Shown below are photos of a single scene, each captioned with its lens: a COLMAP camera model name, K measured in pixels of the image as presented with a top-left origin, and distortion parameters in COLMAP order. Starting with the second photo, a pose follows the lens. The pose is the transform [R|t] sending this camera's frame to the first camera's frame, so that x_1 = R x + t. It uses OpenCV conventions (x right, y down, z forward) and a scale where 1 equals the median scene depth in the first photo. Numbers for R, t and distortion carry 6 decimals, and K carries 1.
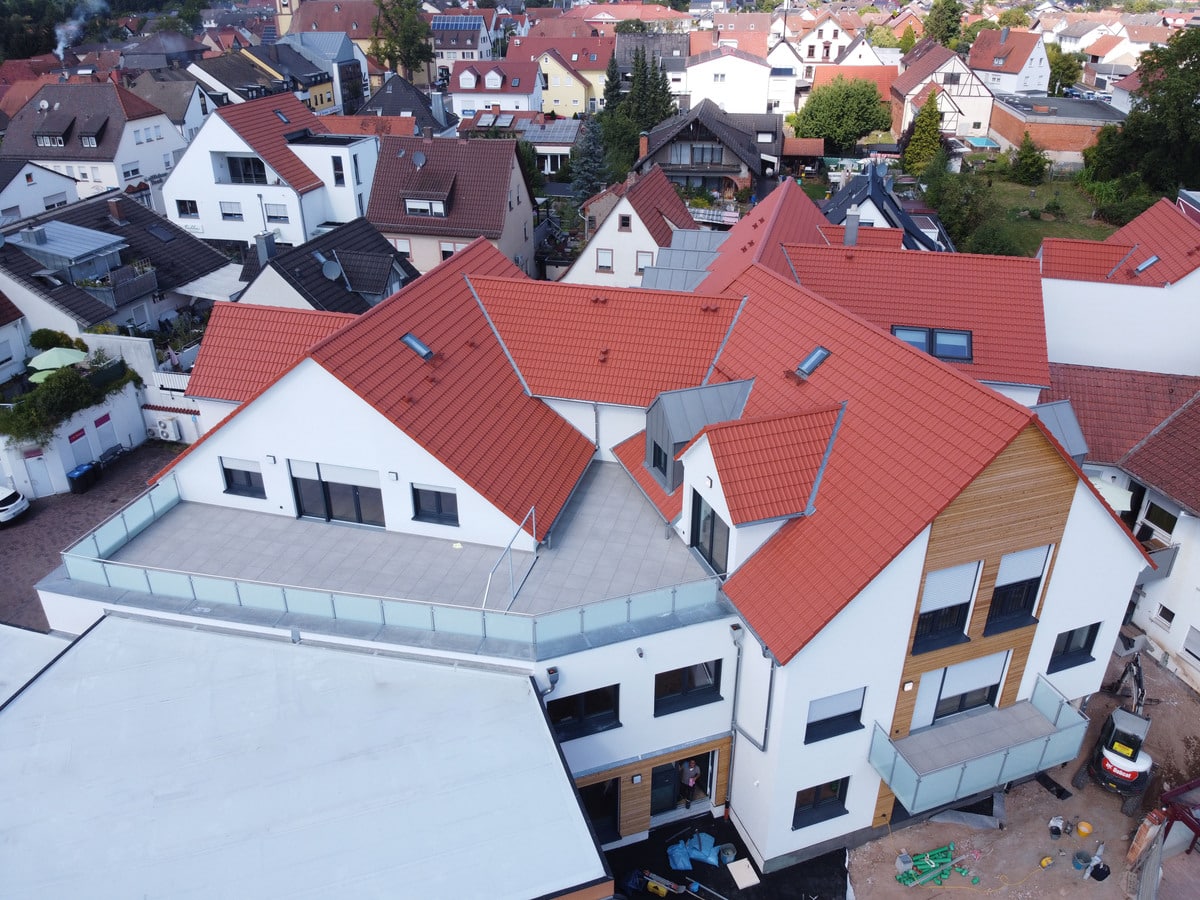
lens RADIAL K [[881.2, 0, 600.0], [0, 881.2, 450.0], [0, 0, 1]] dist [0.131554, -0.233174]
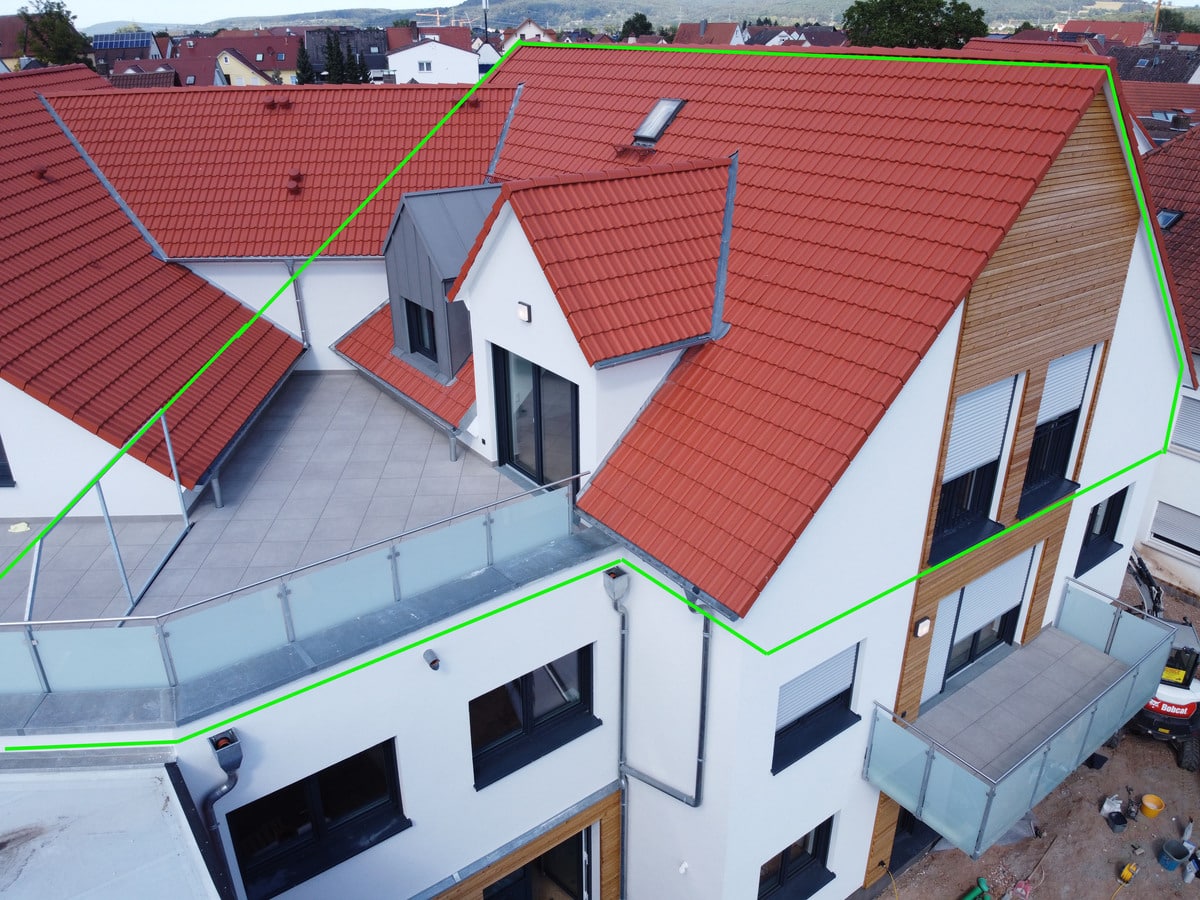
lens RADIAL K [[881.2, 0, 600.0], [0, 881.2, 450.0], [0, 0, 1]] dist [0.131554, -0.233174]
pose [[0.953643, -0.125552, 0.273500, 0.014444], [0.138311, 0.989999, -0.027798, 0.133428], [-0.267274, 0.064337, 0.961470, 0.479617]]
